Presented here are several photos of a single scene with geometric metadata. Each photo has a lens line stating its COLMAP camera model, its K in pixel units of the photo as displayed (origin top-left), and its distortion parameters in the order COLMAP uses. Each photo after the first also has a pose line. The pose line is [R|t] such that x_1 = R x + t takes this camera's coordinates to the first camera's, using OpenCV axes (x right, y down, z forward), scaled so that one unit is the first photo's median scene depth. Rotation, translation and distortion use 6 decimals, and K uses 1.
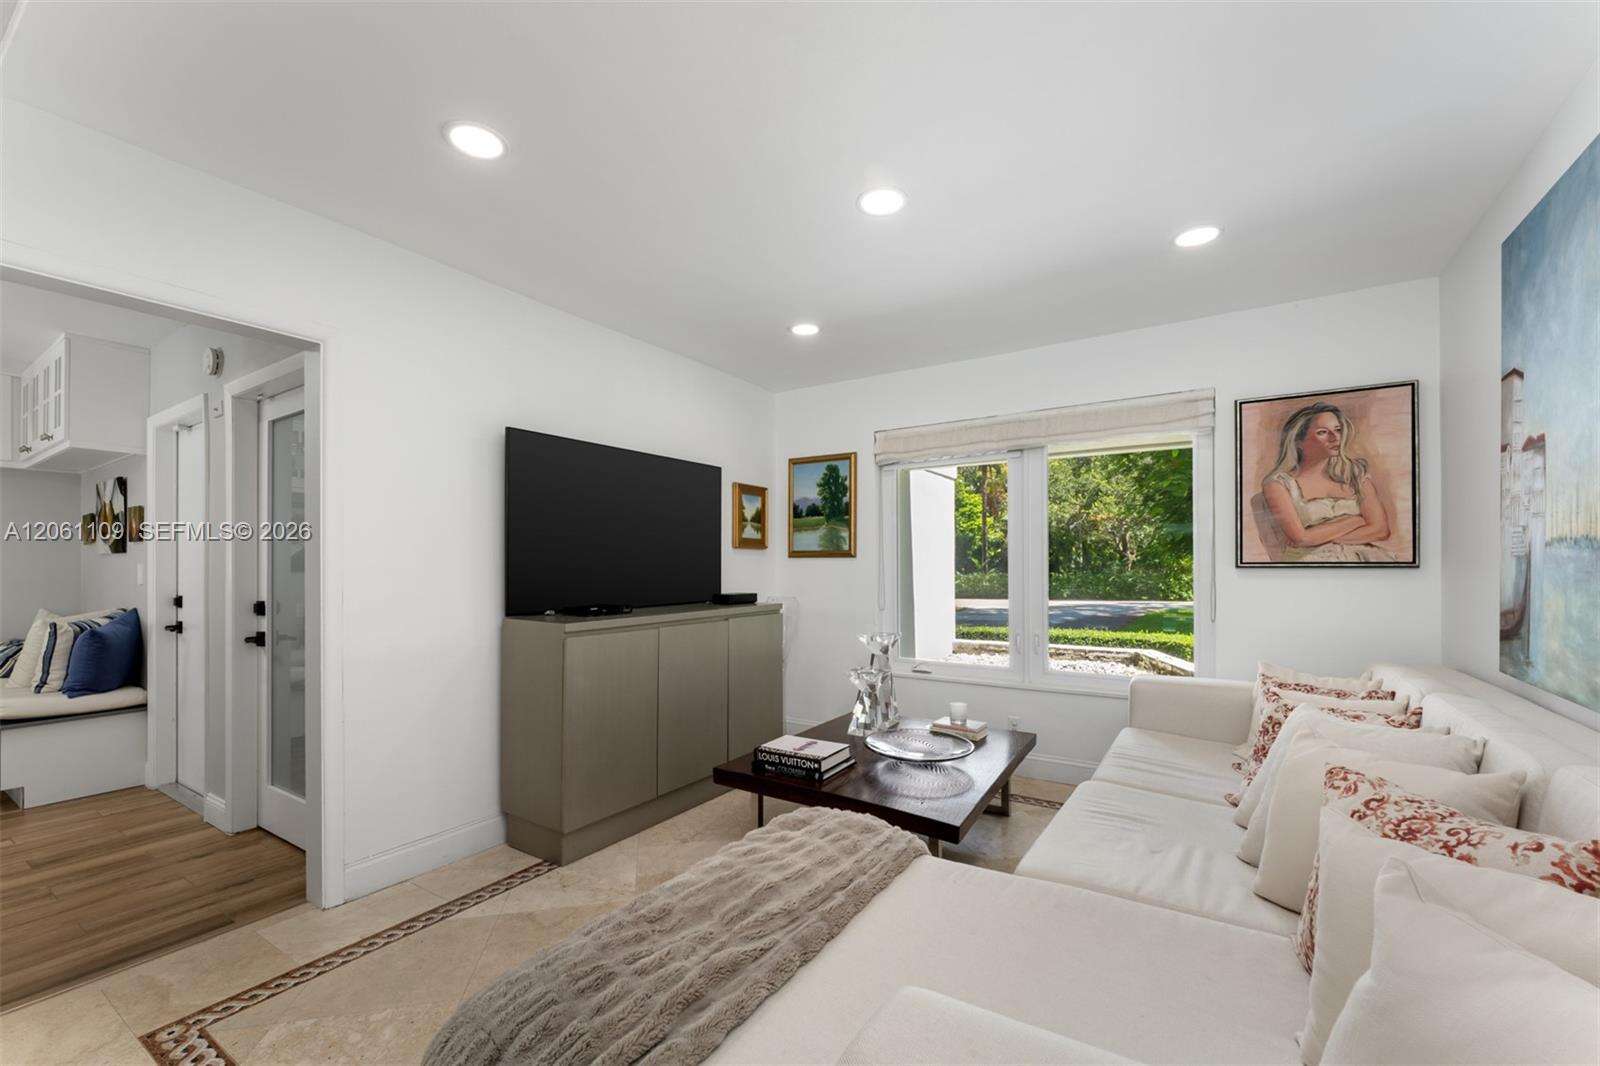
lens RADIAL K [[655.5, 0, 797.9], [0, 655.5, 562.4], [0, 0, 1]] dist [-0.000339, -0.000068]
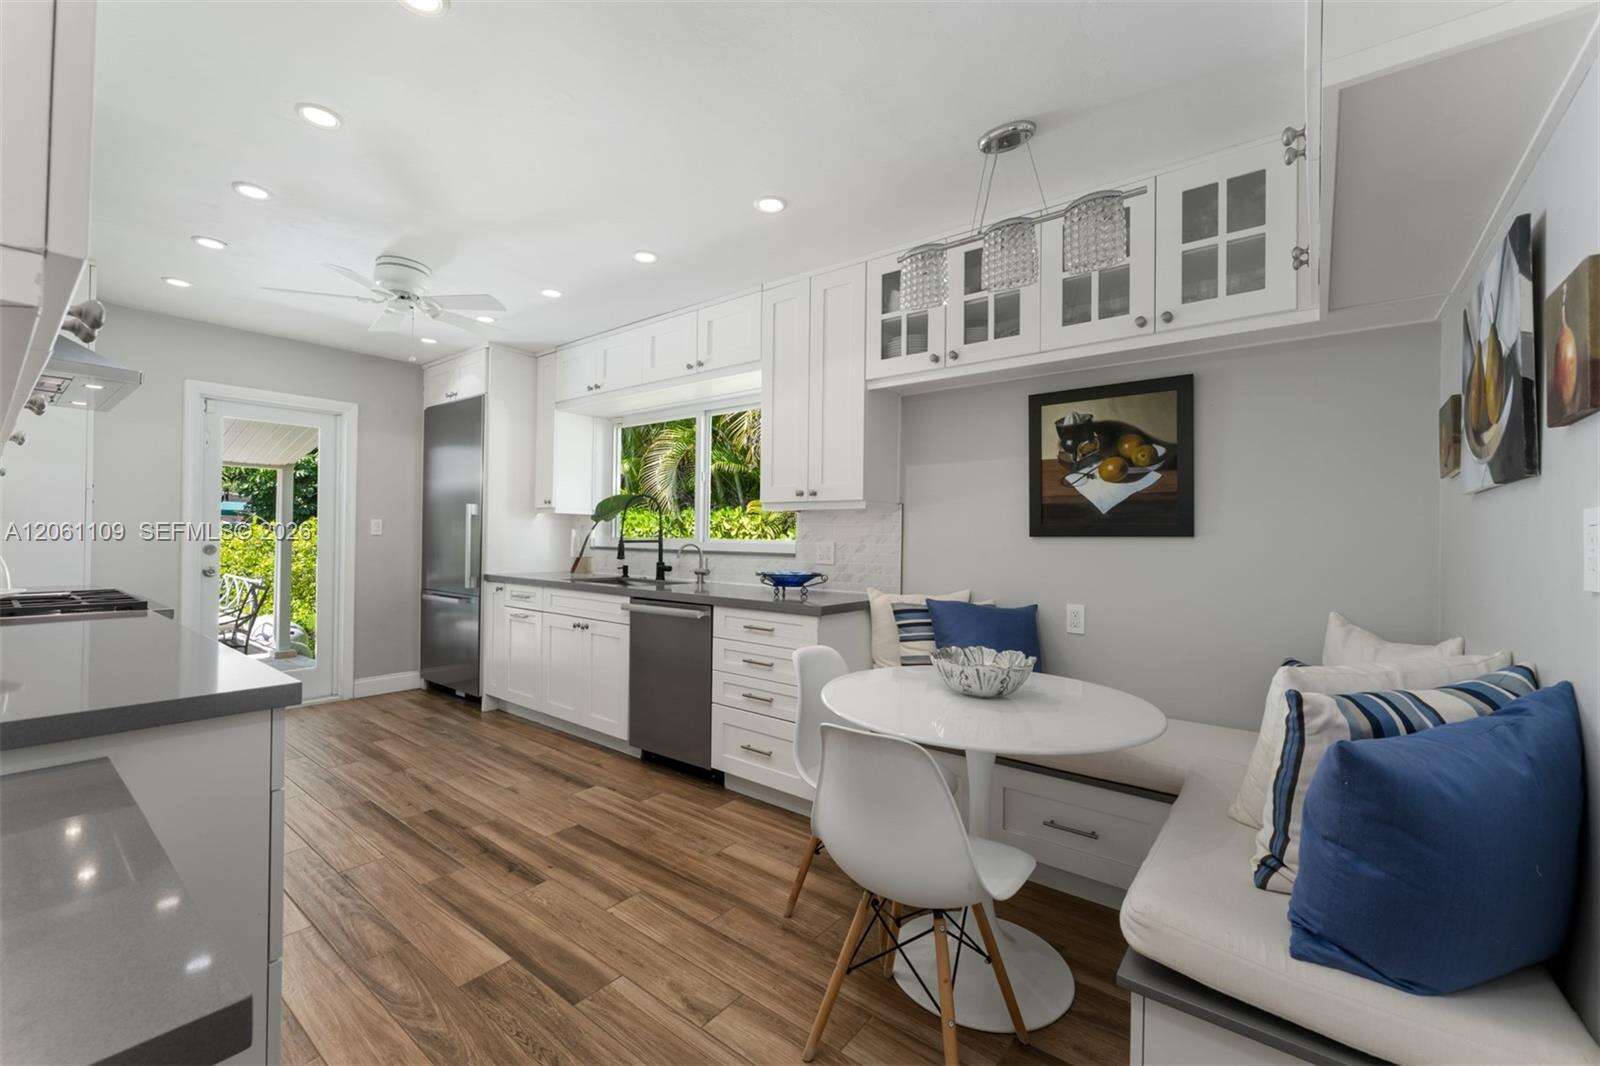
lens RADIAL K [[646.9, 0, 800.0], [0, 646.9, 533.0], [0, 0, 1]] dist [0.000388, 0.000050]
pose [[-0.089521, -0.000163, -0.995985, -0.251072], [-0.007848, 0.999969, 0.000541, 0.004929], [0.995954, 0.007865, -0.089519, 0.247225]]
